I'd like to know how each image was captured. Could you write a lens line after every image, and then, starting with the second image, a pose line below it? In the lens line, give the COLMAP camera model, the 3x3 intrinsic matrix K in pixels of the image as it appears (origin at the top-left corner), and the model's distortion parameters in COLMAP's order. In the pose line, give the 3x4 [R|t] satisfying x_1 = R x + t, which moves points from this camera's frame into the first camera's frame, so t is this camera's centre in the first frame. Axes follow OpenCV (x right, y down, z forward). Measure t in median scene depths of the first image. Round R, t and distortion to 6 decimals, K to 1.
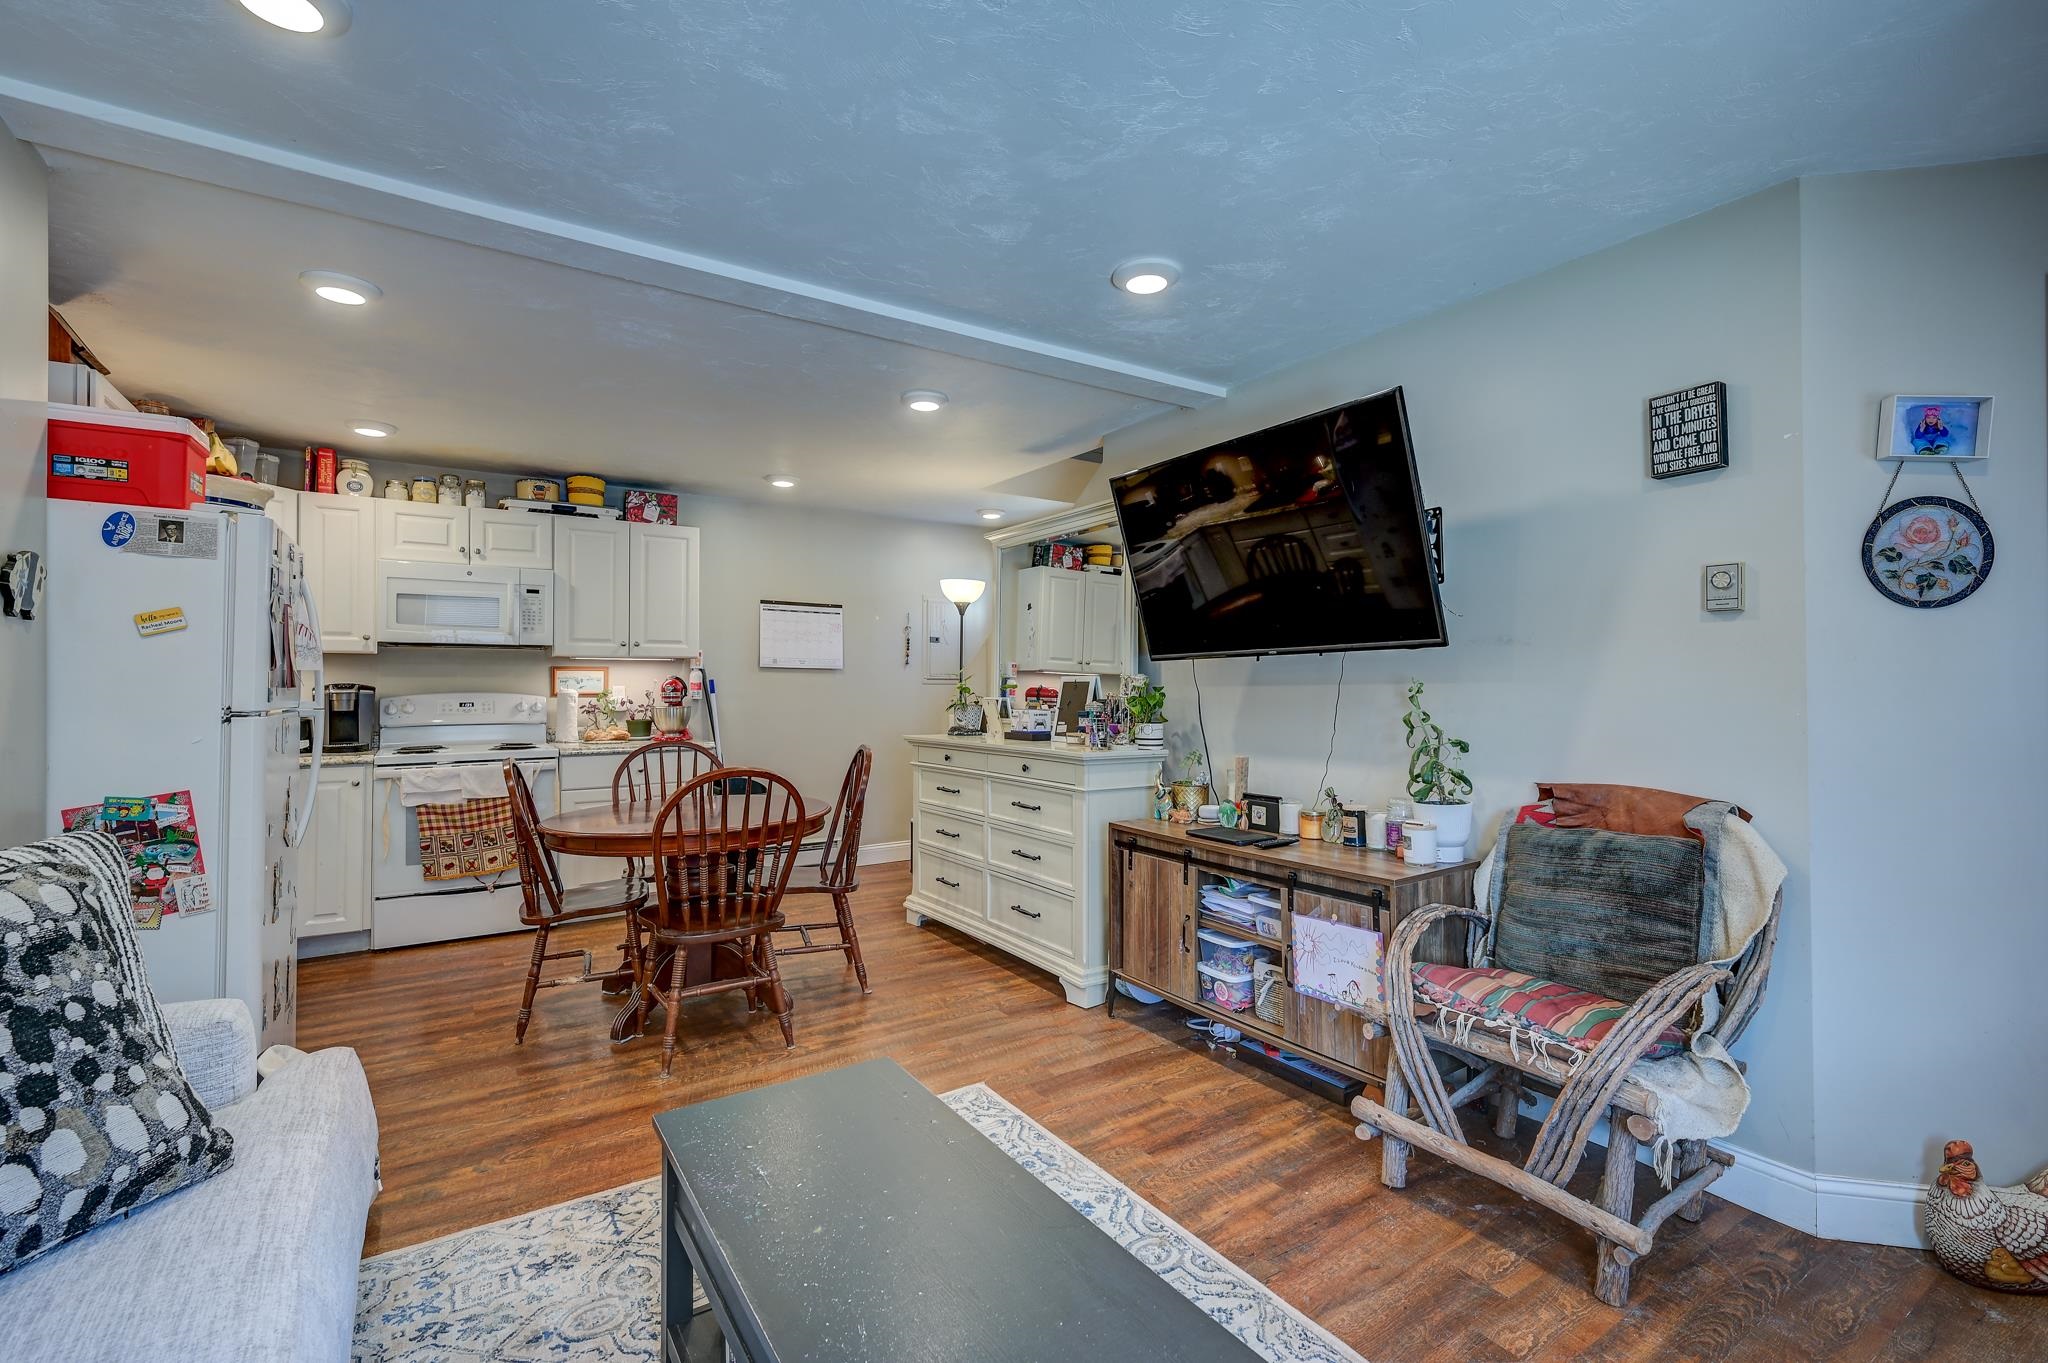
lens RADIAL K [[906.9, 0, 1025.8], [0, 906.9, 681.8], [0, 0, 1]] dist [-0.005420, -0.000331]
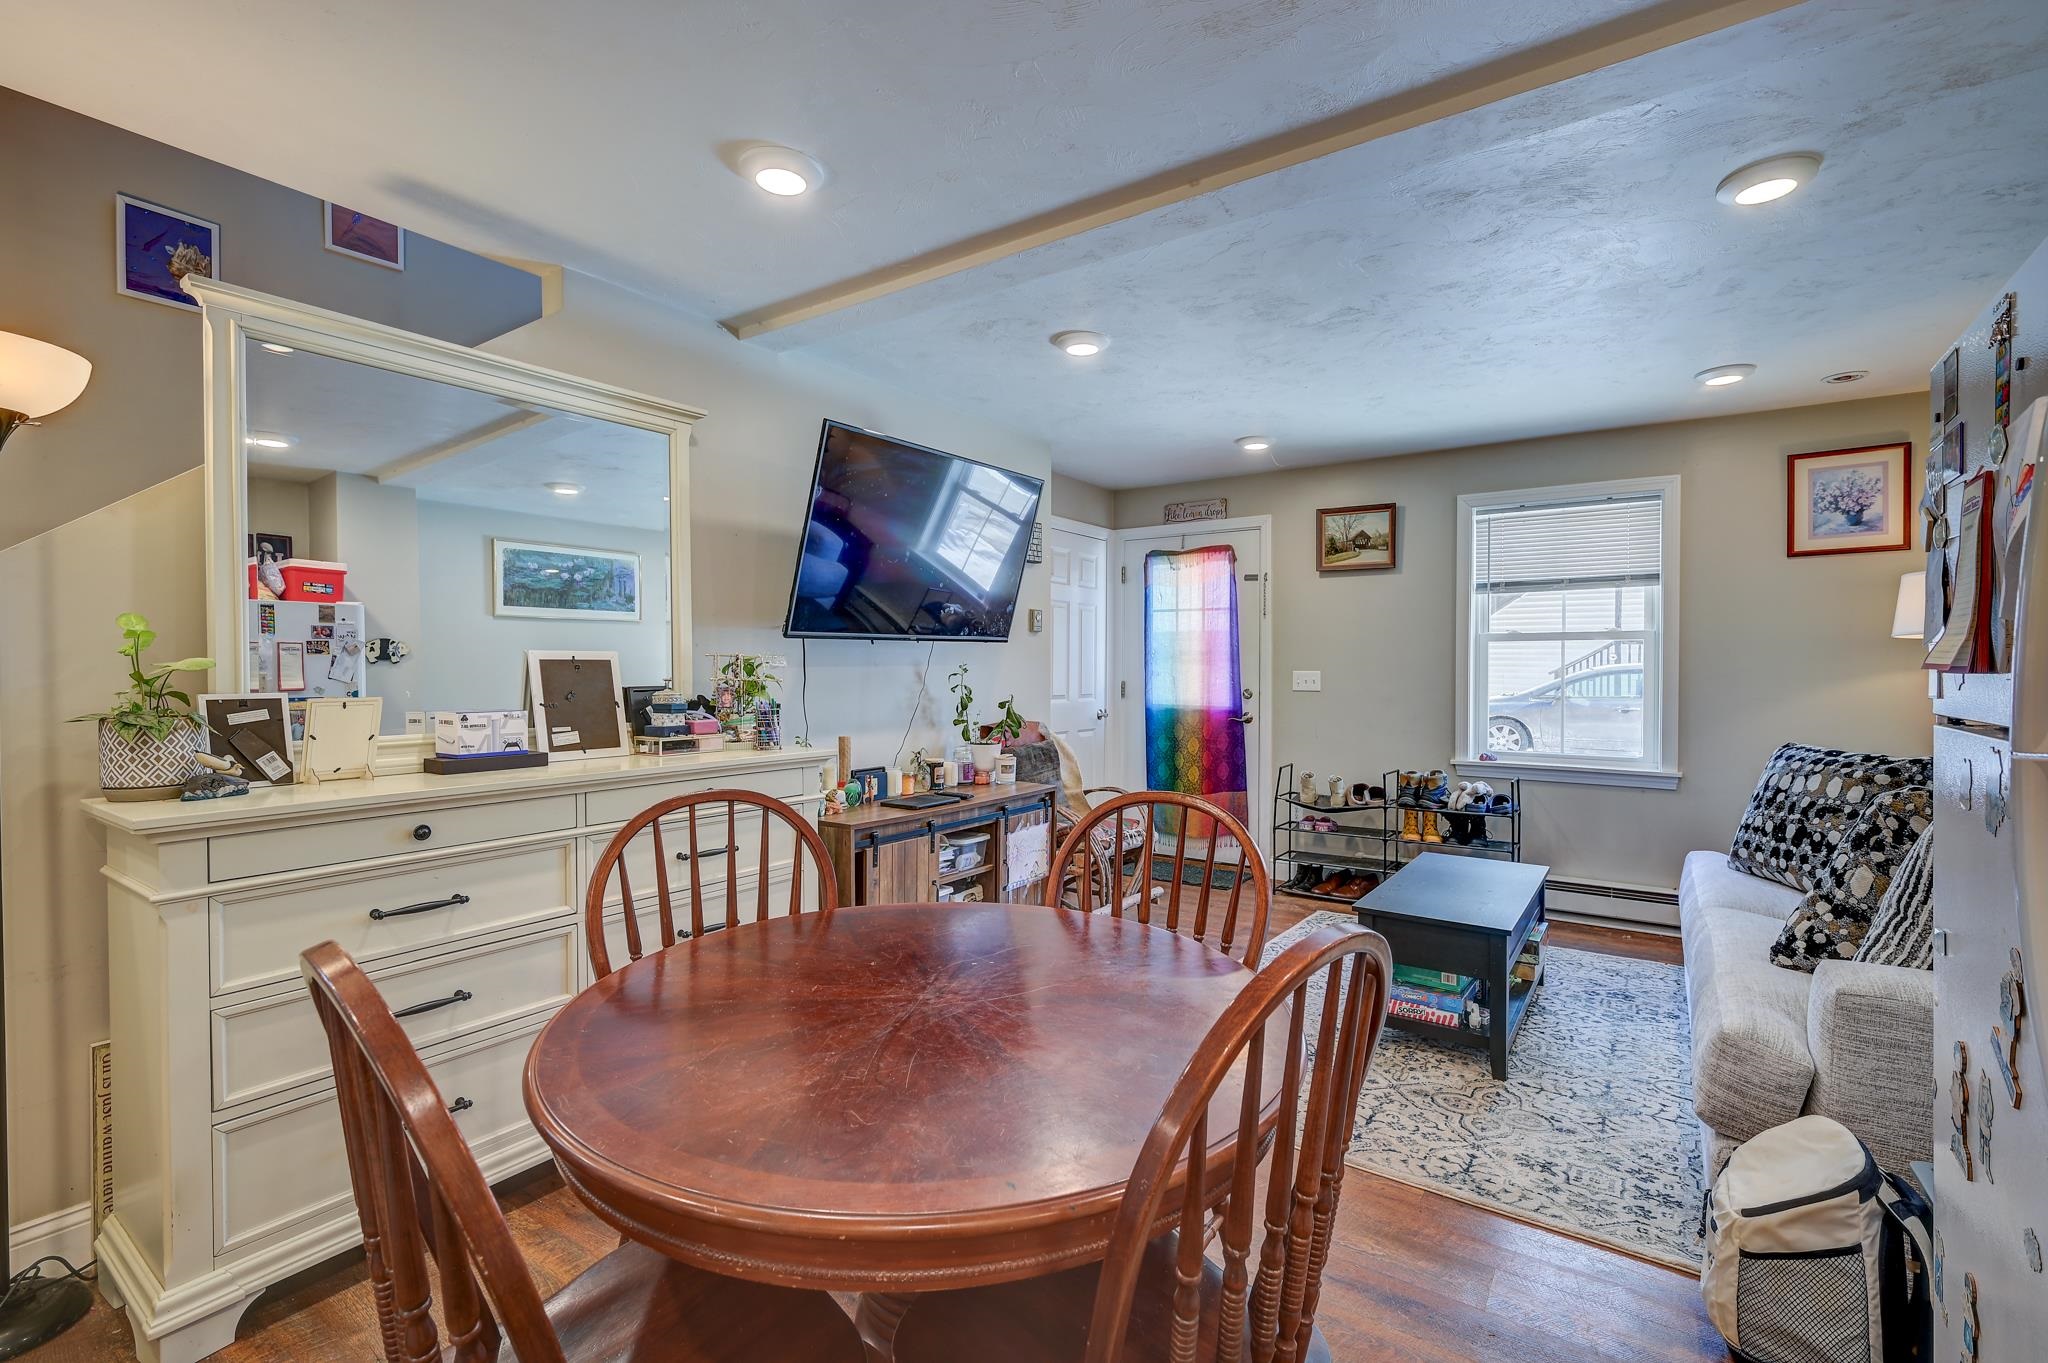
lens RADIAL K [[906.9, 0, 1027.3], [0, 906.9, 674.4], [0, 0, 1]] dist [-0.005420, -0.000331]
pose [[-0.366310, -0.006395, 0.930471, -0.862112], [-0.003566, 0.999979, 0.005468, 0.006254], [-0.930486, -0.001315, -0.366325, 1.288857]]
